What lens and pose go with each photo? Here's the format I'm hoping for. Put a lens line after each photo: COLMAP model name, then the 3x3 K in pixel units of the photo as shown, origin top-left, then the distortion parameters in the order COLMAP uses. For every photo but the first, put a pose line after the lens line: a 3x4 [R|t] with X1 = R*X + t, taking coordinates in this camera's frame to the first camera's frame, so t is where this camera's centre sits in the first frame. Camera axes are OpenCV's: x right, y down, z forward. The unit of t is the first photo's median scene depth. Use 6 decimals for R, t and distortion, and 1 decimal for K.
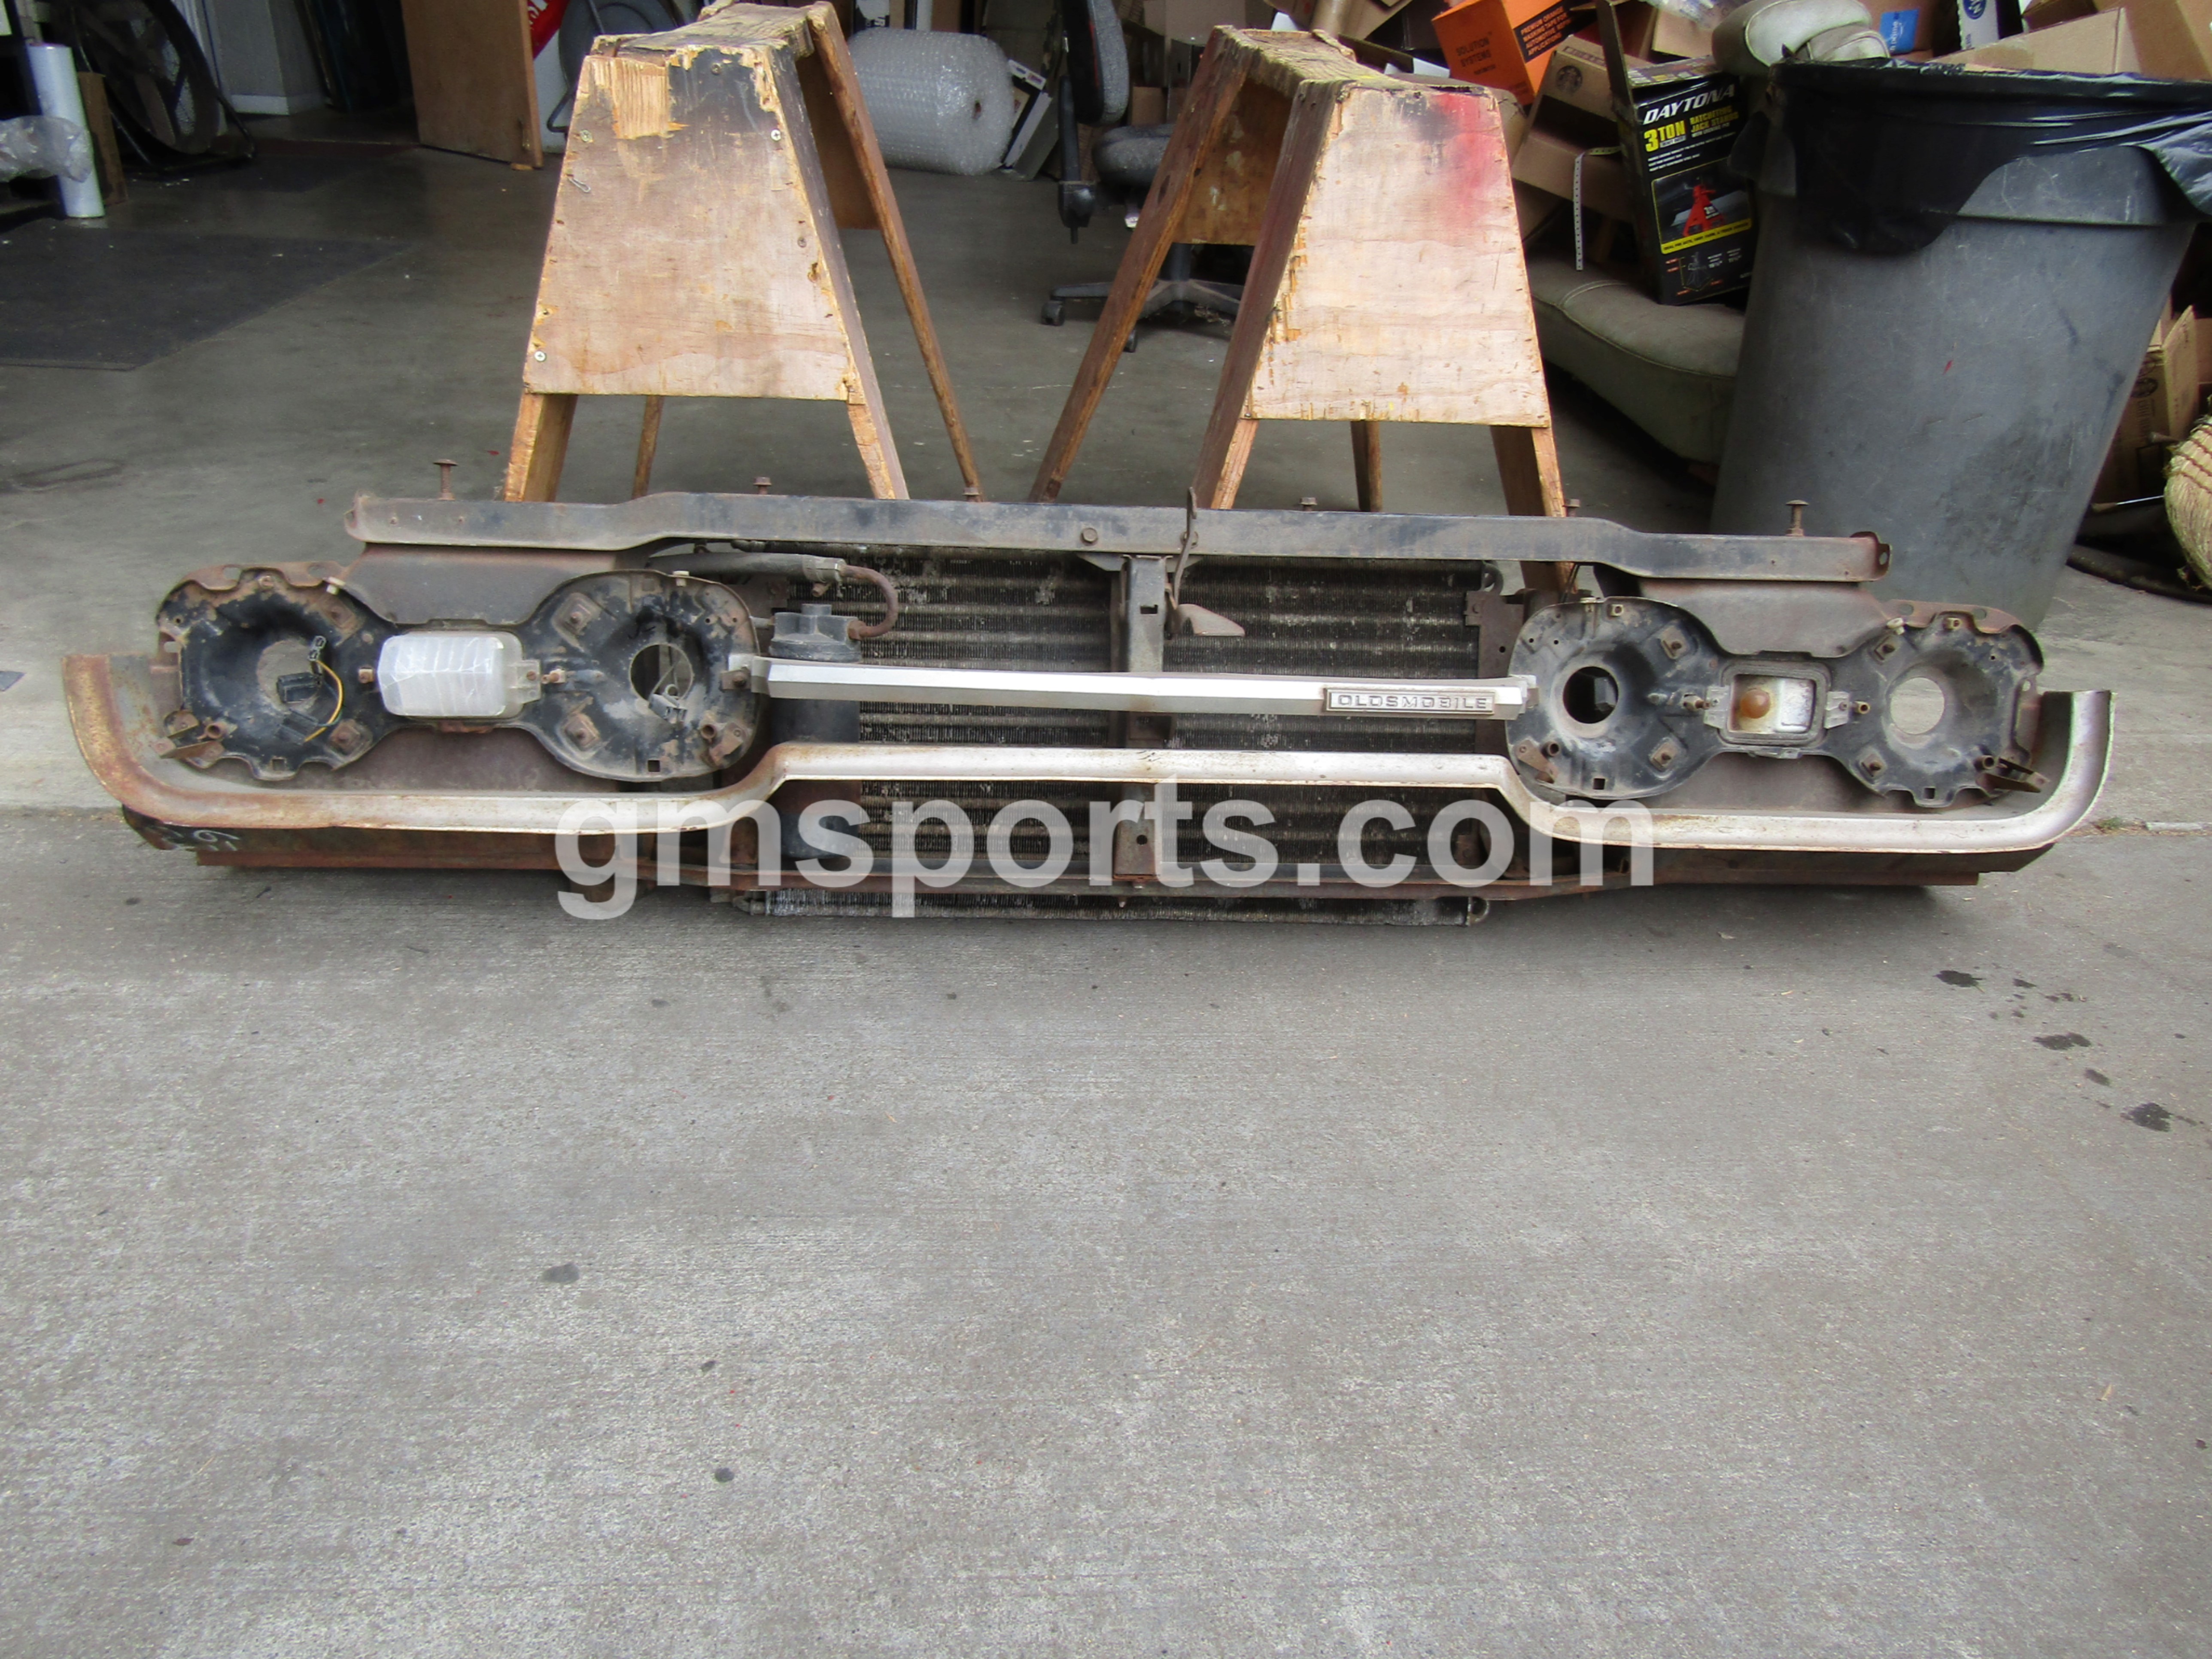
lens RADIAL K [[1578.0, 0, 1123.7], [0, 1578.0, 823.7], [0, 0, 1]] dist [-0.007061, 0.002113]
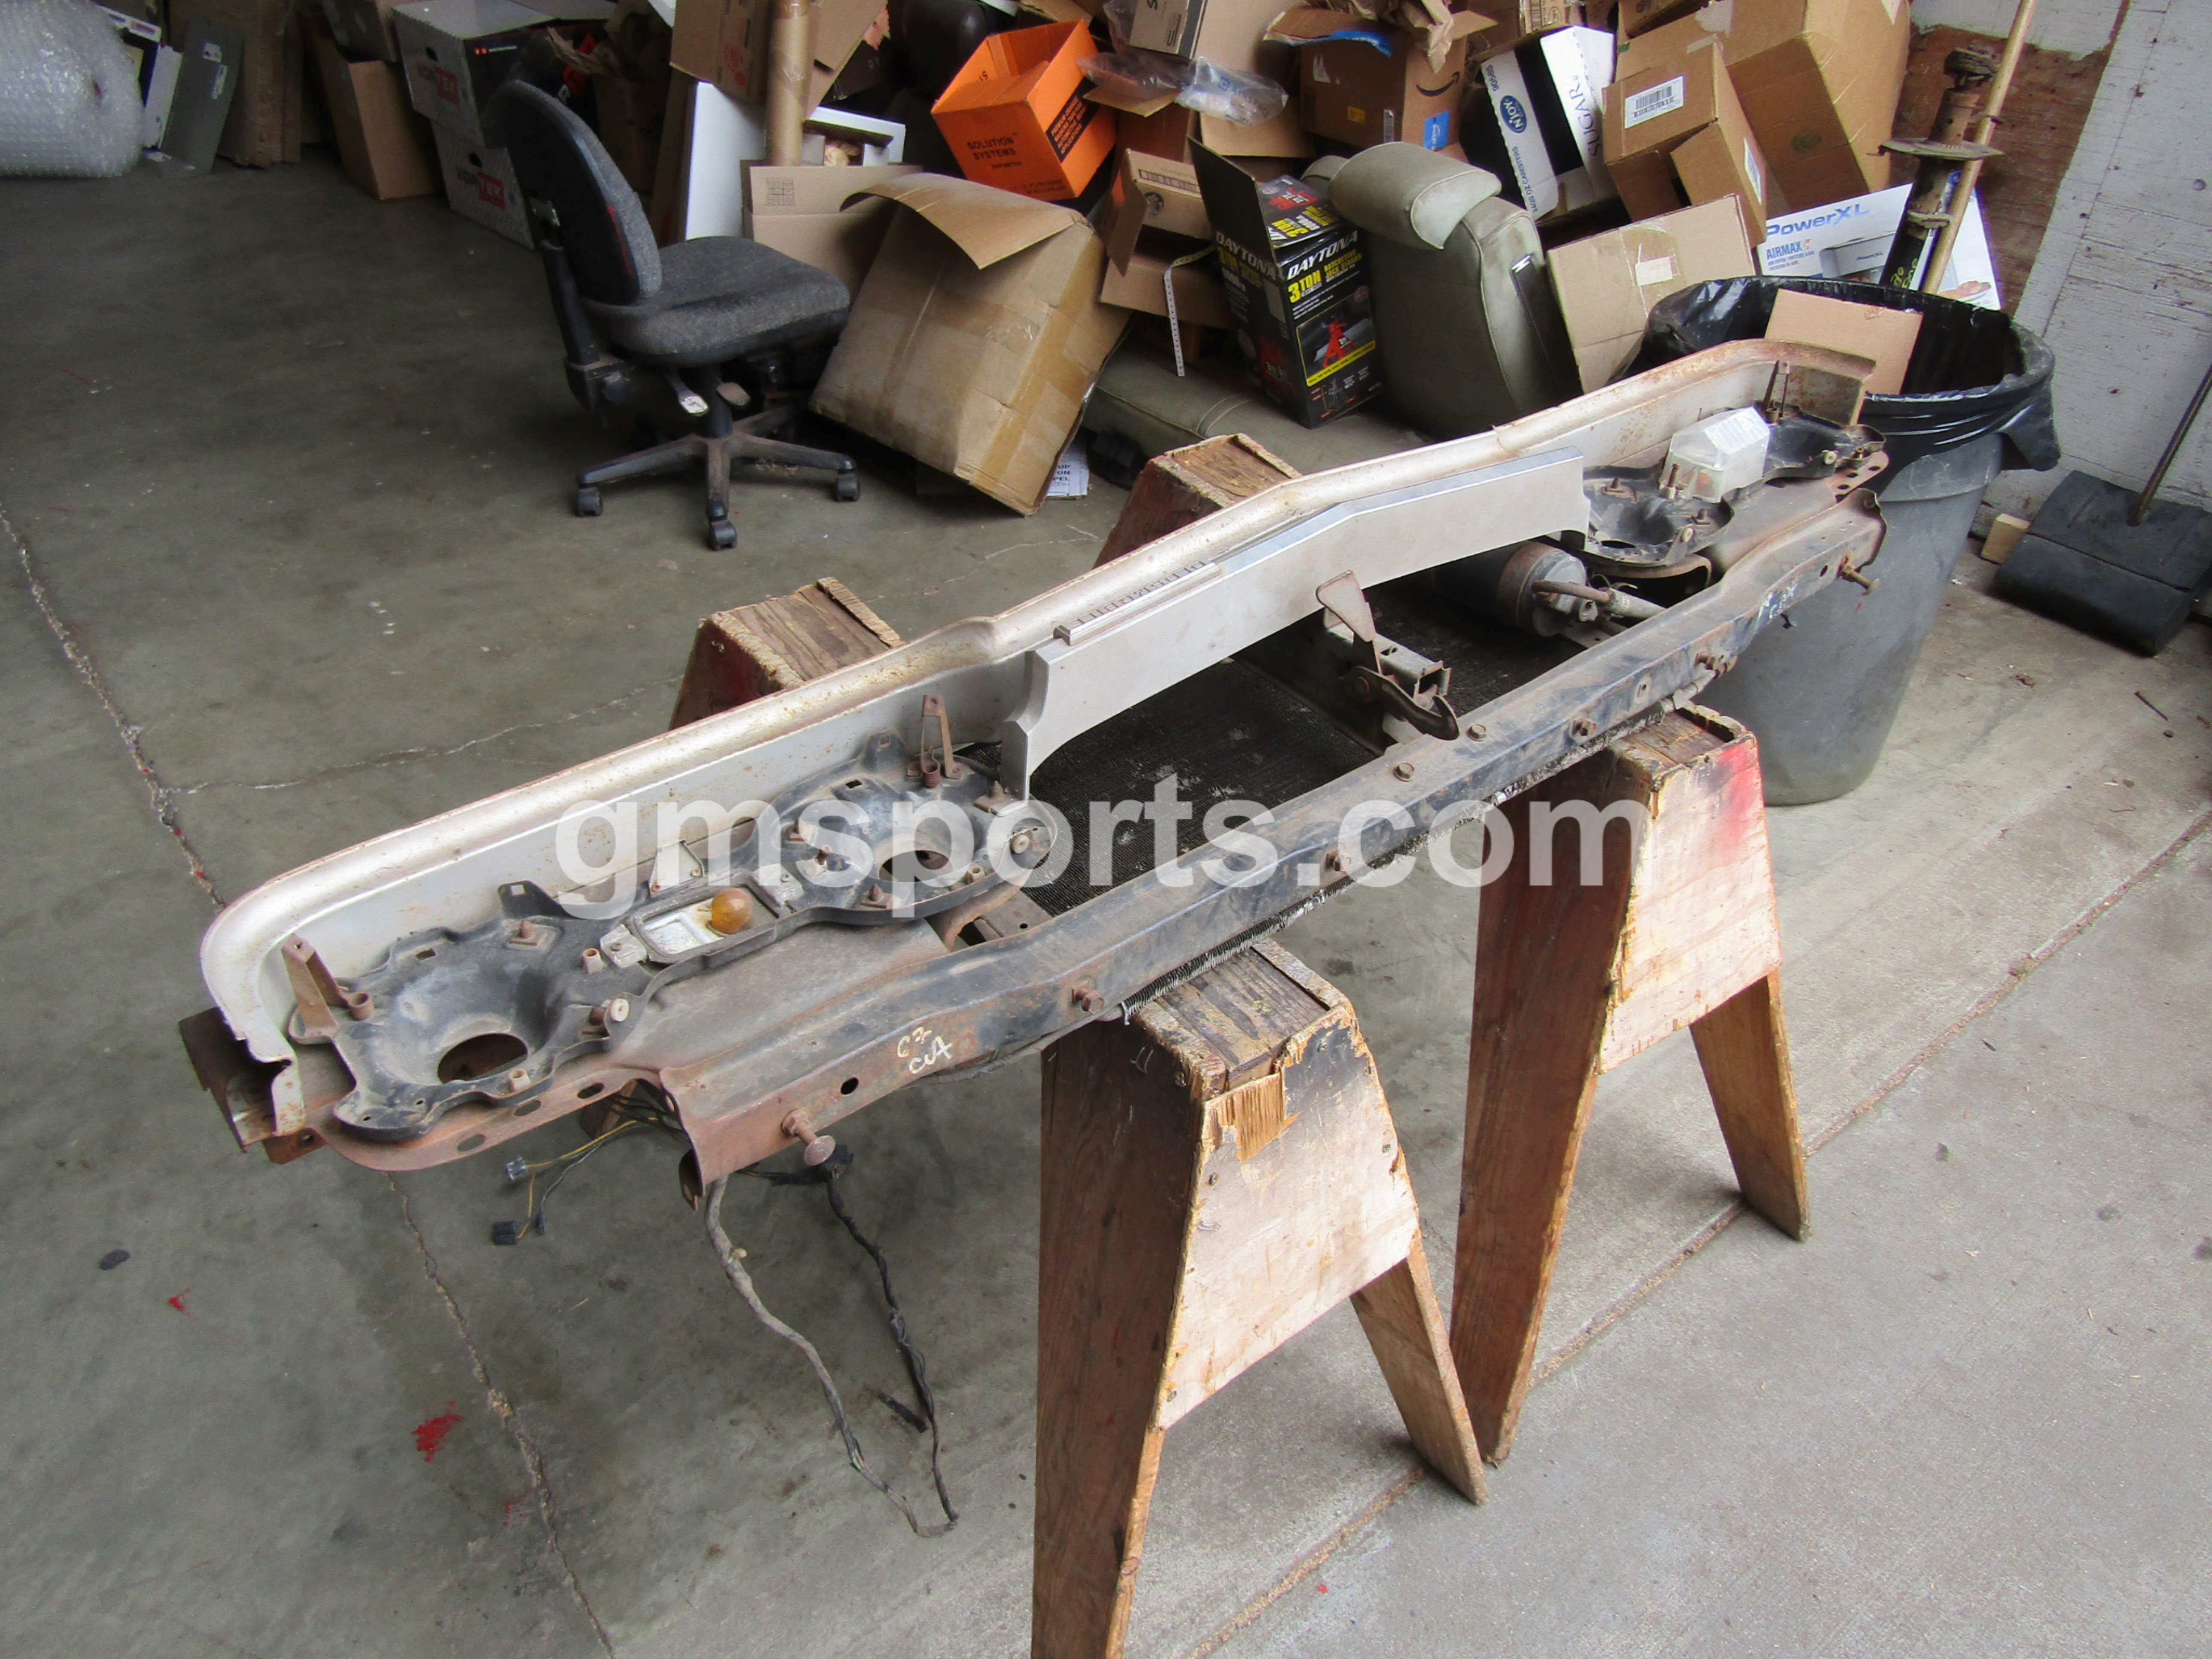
lens RADIAL K [[1578.0, 0, 1112.8], [0, 1578.0, 821.3], [0, 0, 1]] dist [-0.007061, 0.002113]
pose [[0.832662, -0.347230, 0.431400, -0.642497], [0.270329, 0.934745, 0.230596, -0.772077], [-0.483318, -0.075389, 0.872193, 0.296299]]
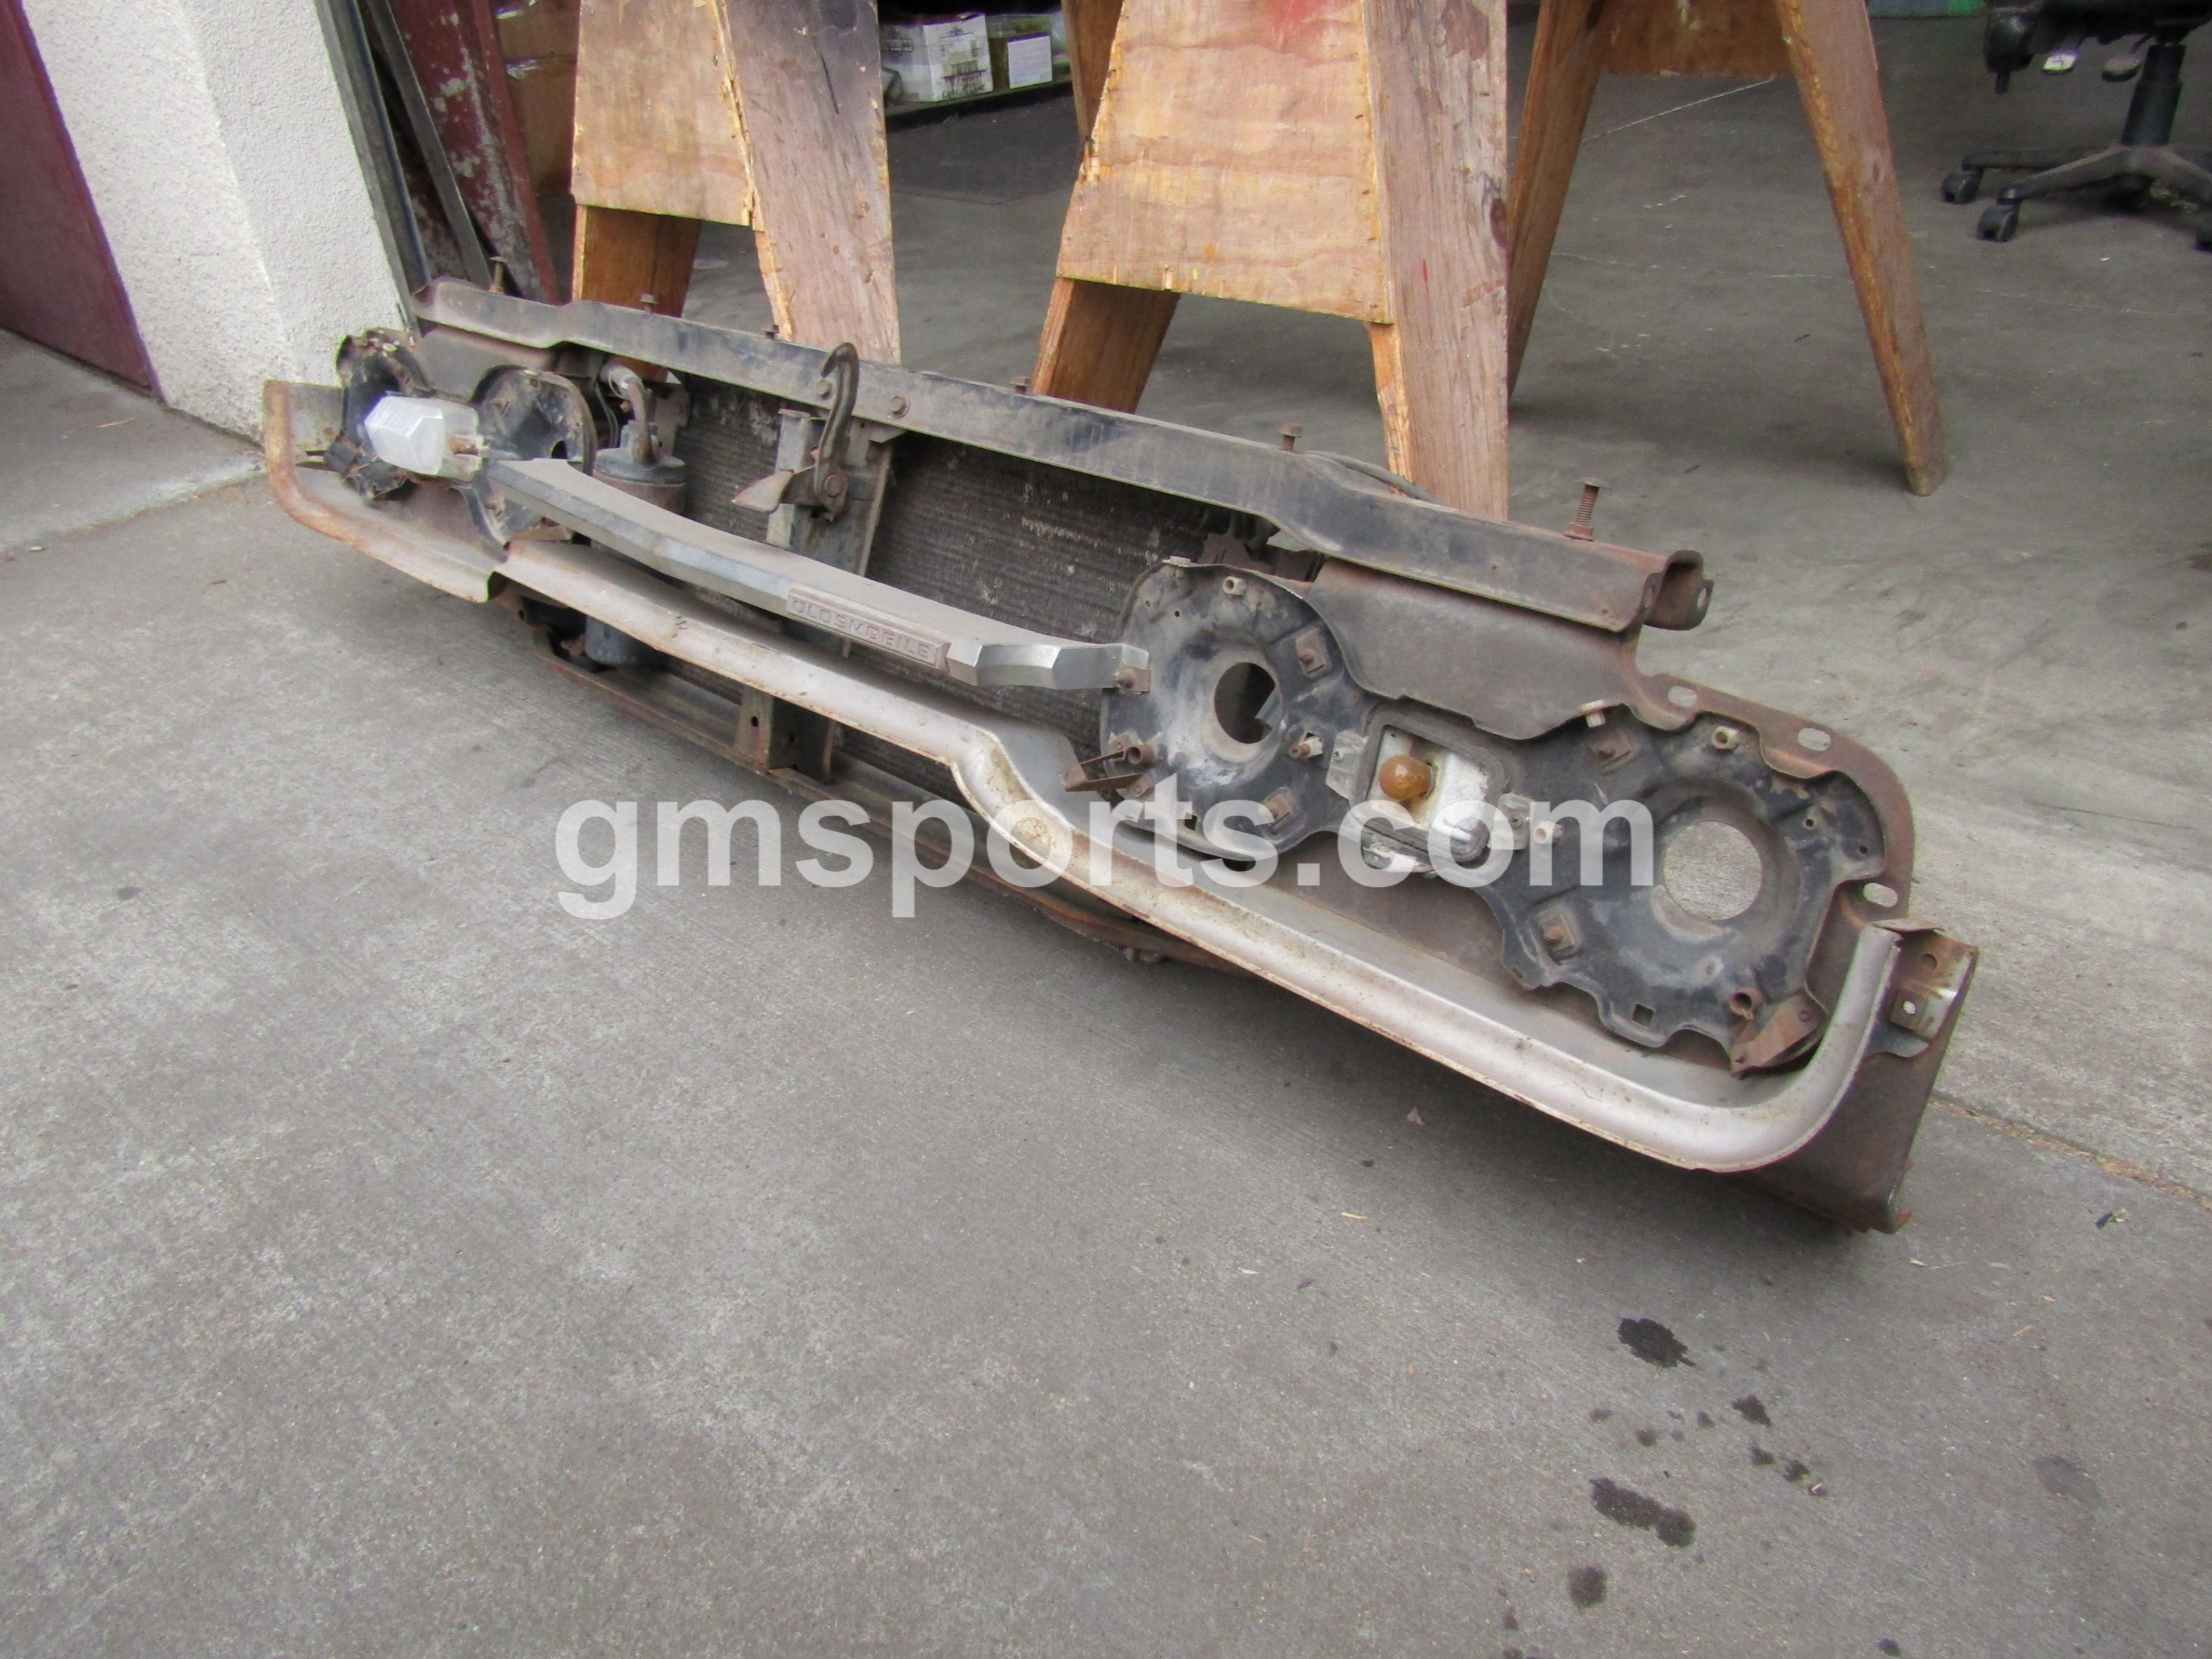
lens RADIAL K [[1578.0, 0, 1111.2], [0, 1578.0, 838.2], [0, 0, 1]] dist [-0.007061, 0.002113]
pose [[0.687692, 0.305970, -0.658378, 0.755195], [-0.254963, 0.950875, 0.175587, -0.136074], [0.679760, 0.047112, 0.731920, 0.453284]]
